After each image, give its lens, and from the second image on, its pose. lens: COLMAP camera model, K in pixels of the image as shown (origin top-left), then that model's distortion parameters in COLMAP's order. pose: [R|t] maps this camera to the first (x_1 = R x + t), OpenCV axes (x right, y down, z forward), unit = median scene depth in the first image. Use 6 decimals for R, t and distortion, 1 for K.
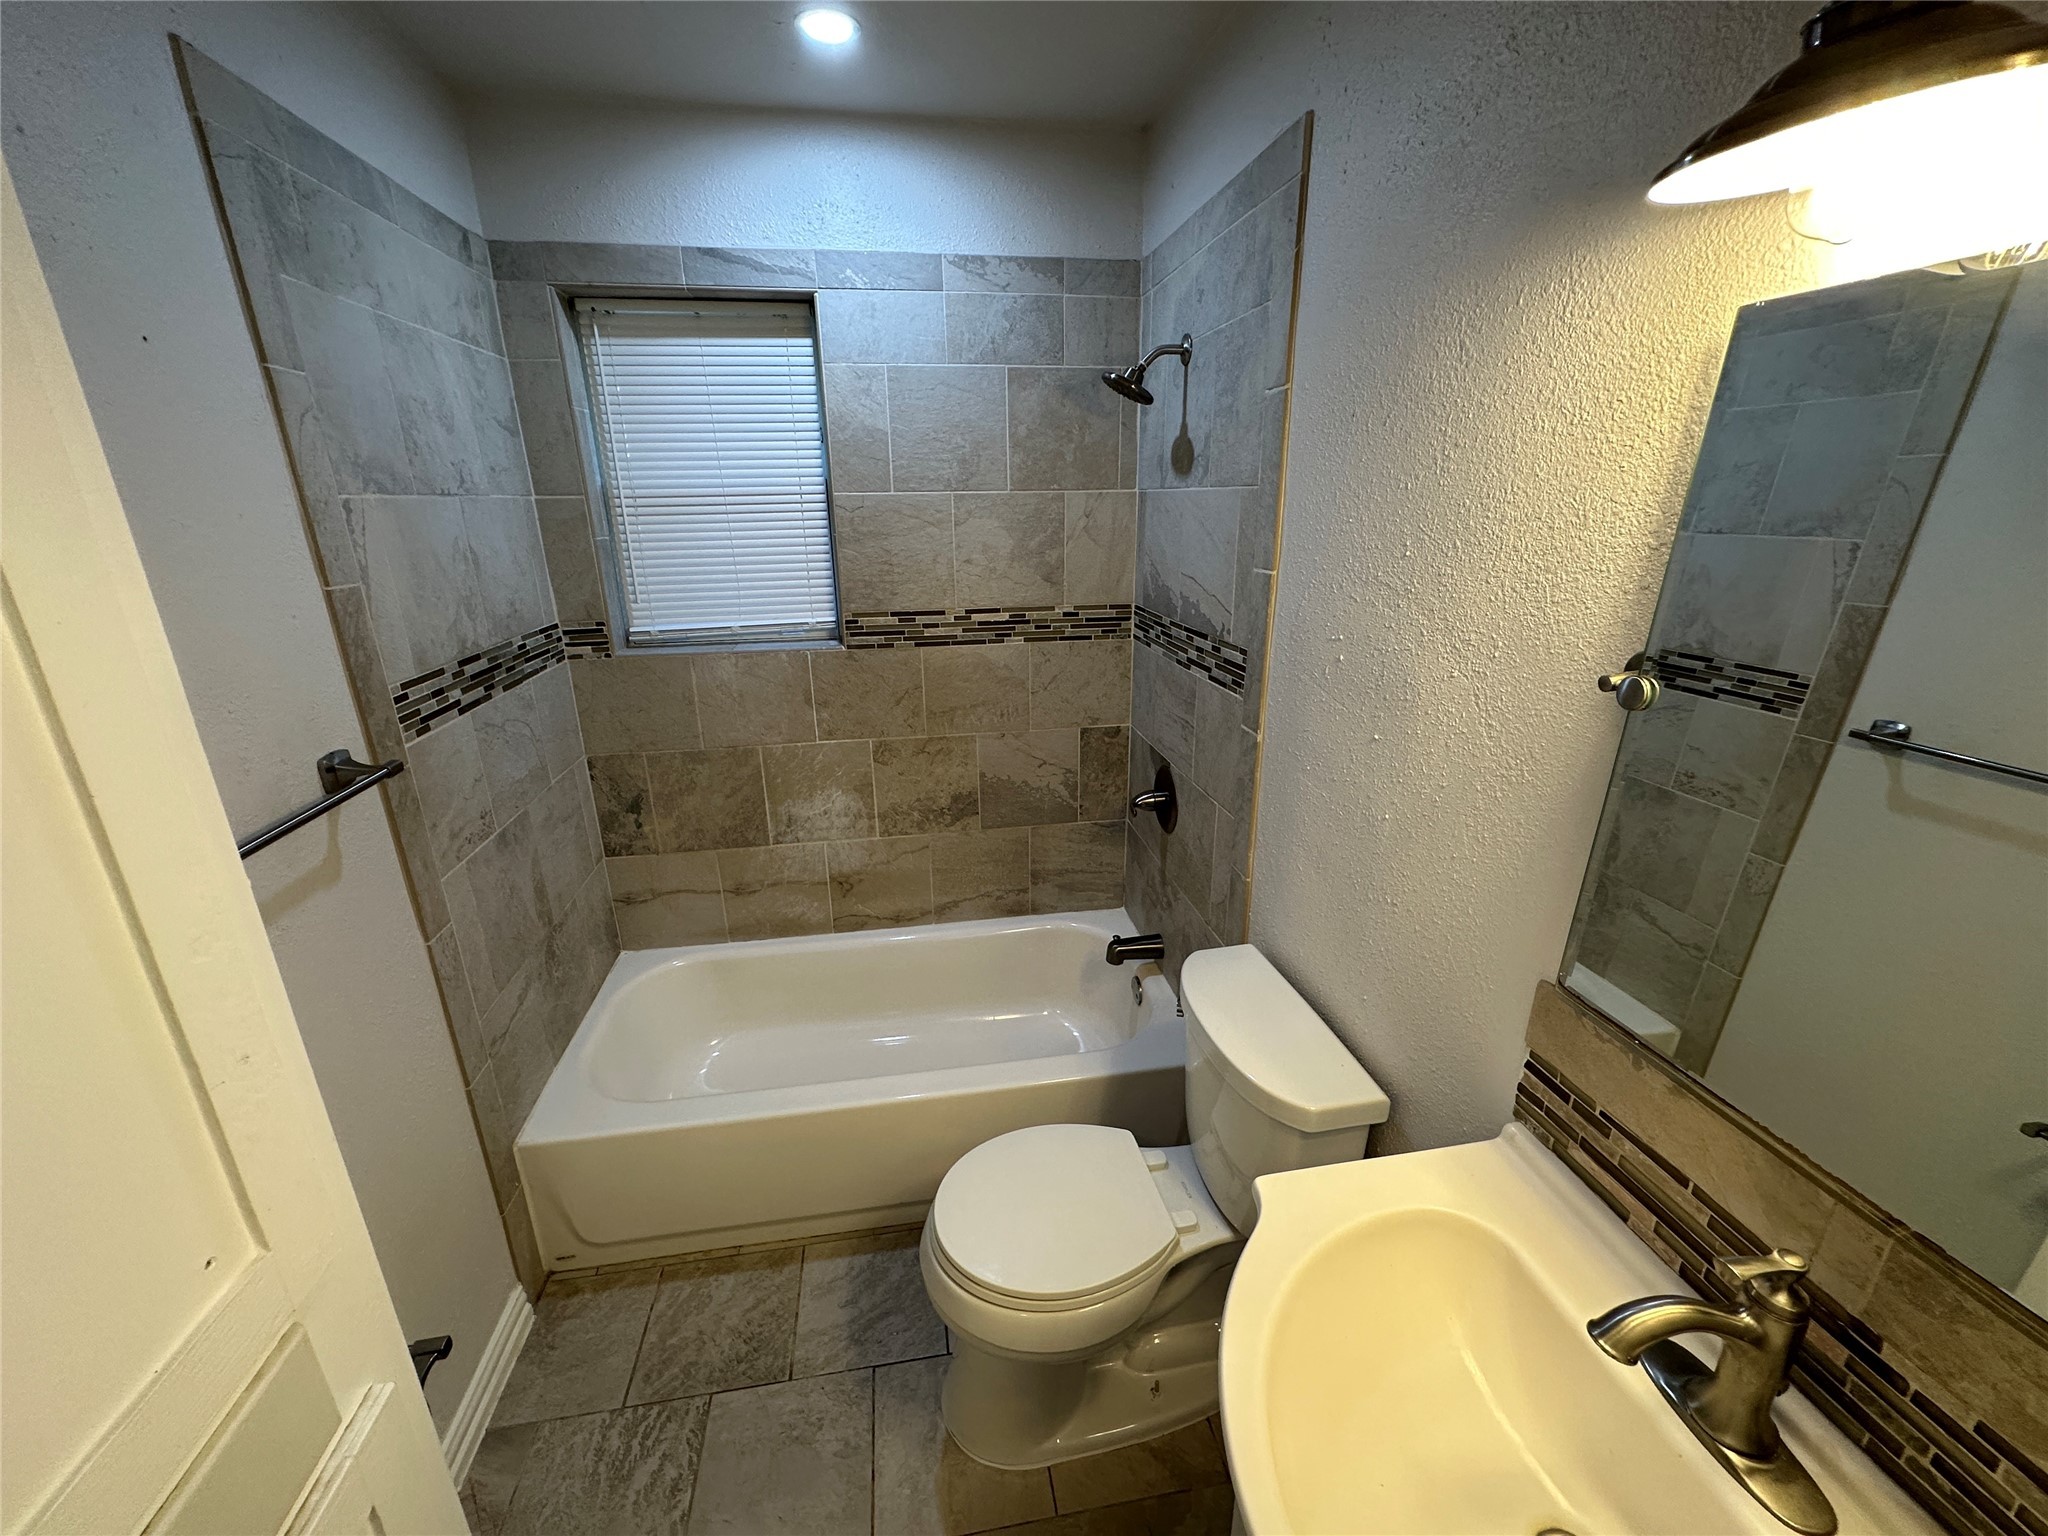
lens RADIAL K [[815.5, 0, 1024.0], [0, 815.5, 768.0], [0, 0, 1]] dist [-0.003225, 0.000651]
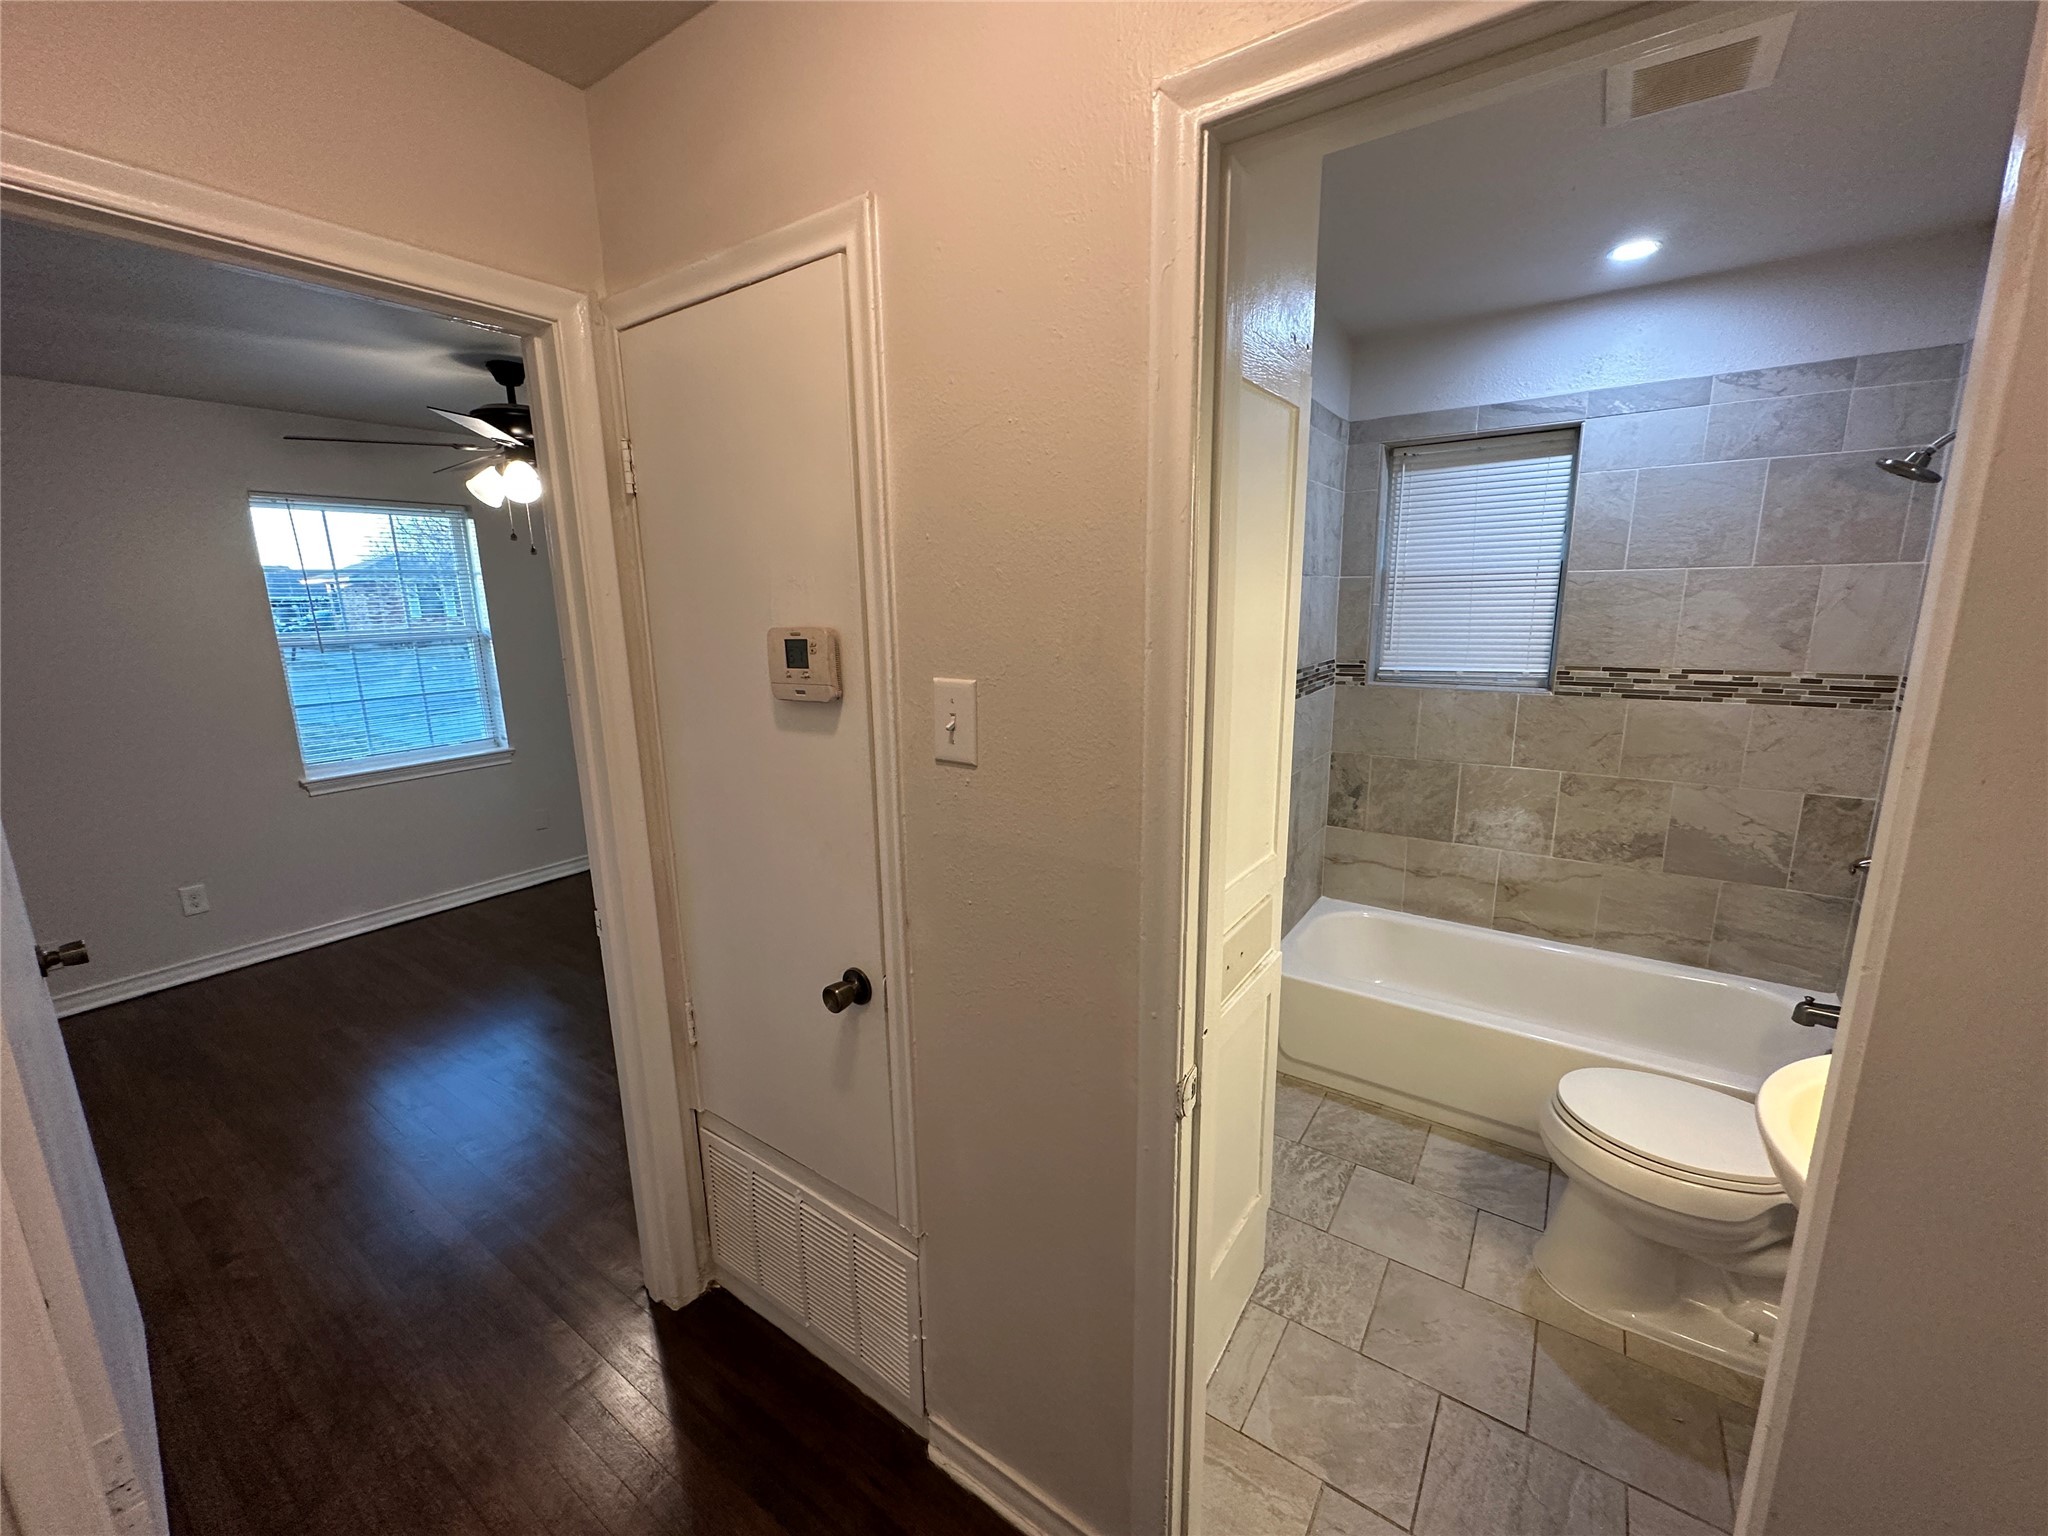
lens RADIAL K [[815.5, 0, 1024.0], [0, 815.5, 768.0], [0, 0, 1]] dist [-0.003225, 0.000651]
pose [[0.717763, 0.142851, -0.681476, 0.066461], [-0.209989, 0.977569, -0.016252, 0.161929], [0.663868, 0.154768, 0.731660, -0.444881]]
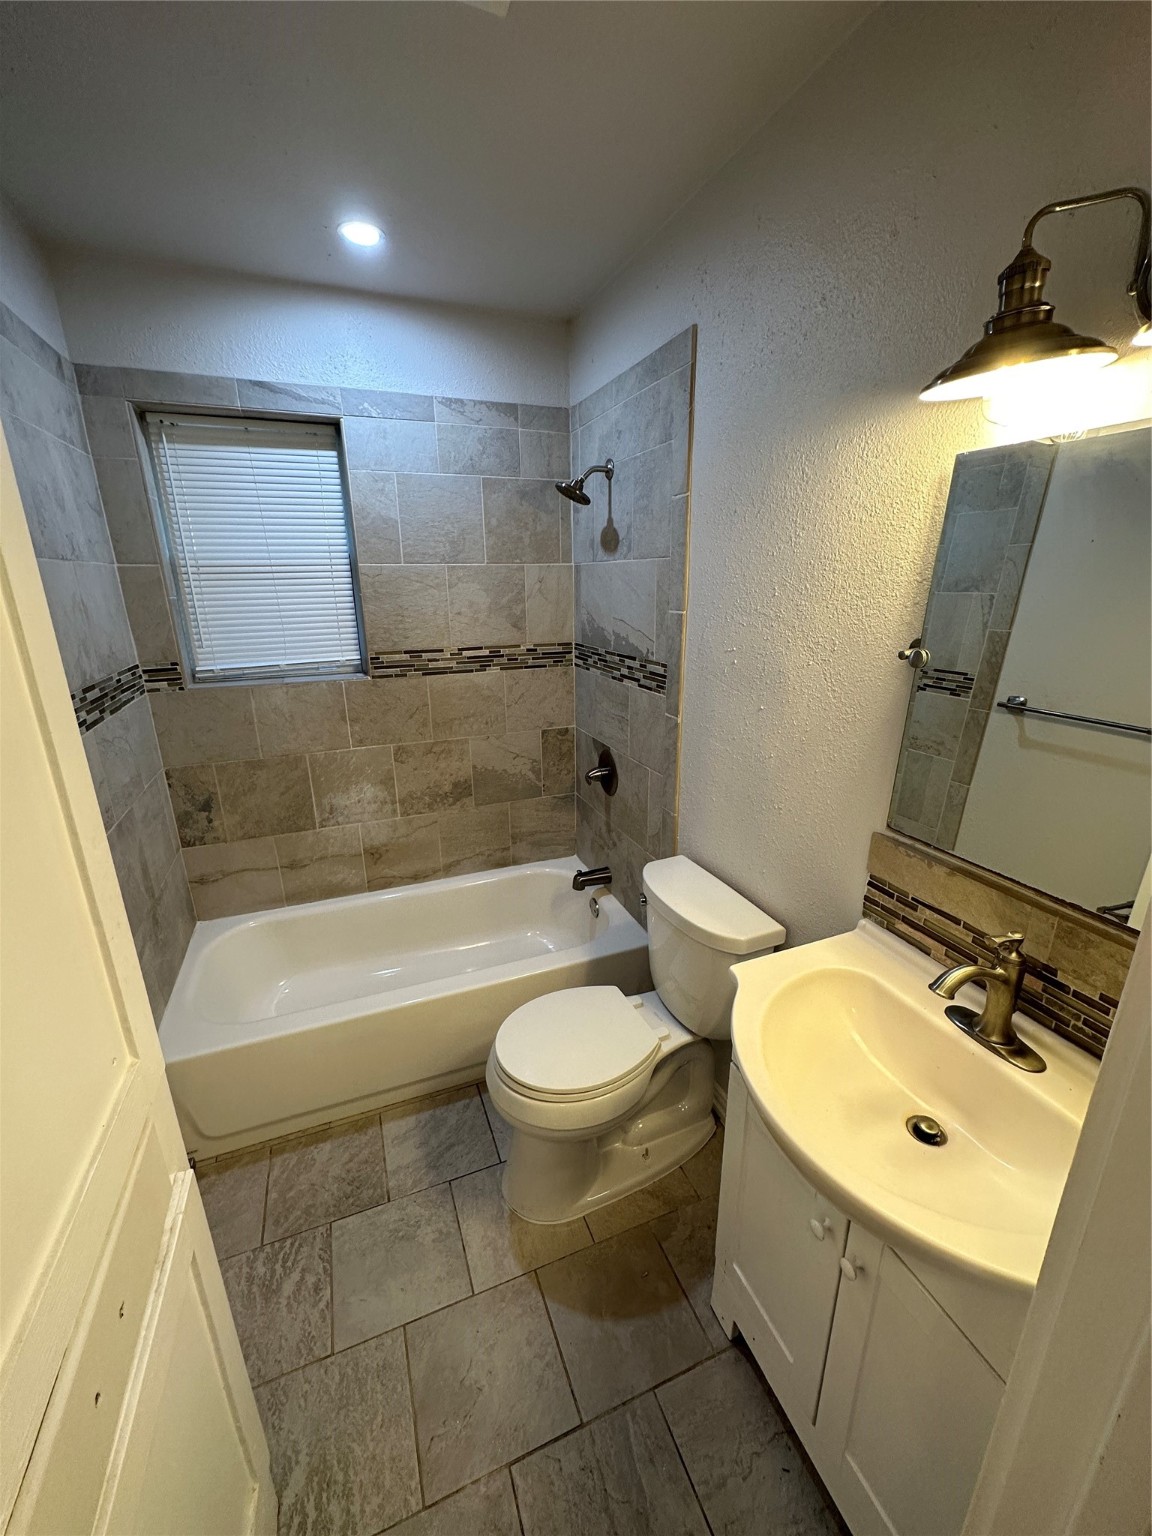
lens RADIAL K [[611.6, 0, 577.7], [0, 611.6, 769.7], [0, 0, 1]] dist [-0.003225, 0.000651]
pose [[0.976802, -0.062208, 0.204910, -0.108020], [0.066075, 0.997742, -0.012076, 0.044015], [-0.203696, 0.025336, 0.978706, -0.069868]]
